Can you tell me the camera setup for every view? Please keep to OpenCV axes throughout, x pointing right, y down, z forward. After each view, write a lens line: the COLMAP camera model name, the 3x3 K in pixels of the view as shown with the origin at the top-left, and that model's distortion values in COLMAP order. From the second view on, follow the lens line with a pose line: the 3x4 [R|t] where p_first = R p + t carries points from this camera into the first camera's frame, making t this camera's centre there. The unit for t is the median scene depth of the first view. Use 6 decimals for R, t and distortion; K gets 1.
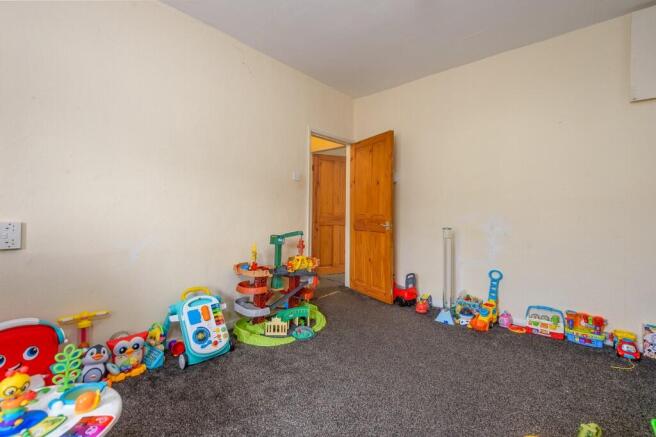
lens RADIAL K [[284.7, 0, 340.2], [0, 284.7, 211.0], [0, 0, 1]] dist [0.015727, -0.000173]
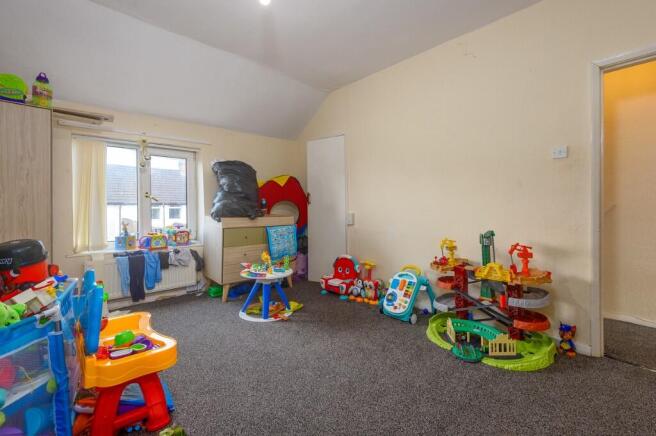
lens RADIAL K [[284.7, 0, 340.2], [0, 284.7, 210.5], [0, 0, 1]] dist [0.015727, -0.000173]
pose [[-0.080040, -0.004244, -0.996783, 0.864827], [0.010891, 0.999928, -0.005132, 0.021501], [0.996732, -0.011267, -0.079988, 0.837504]]
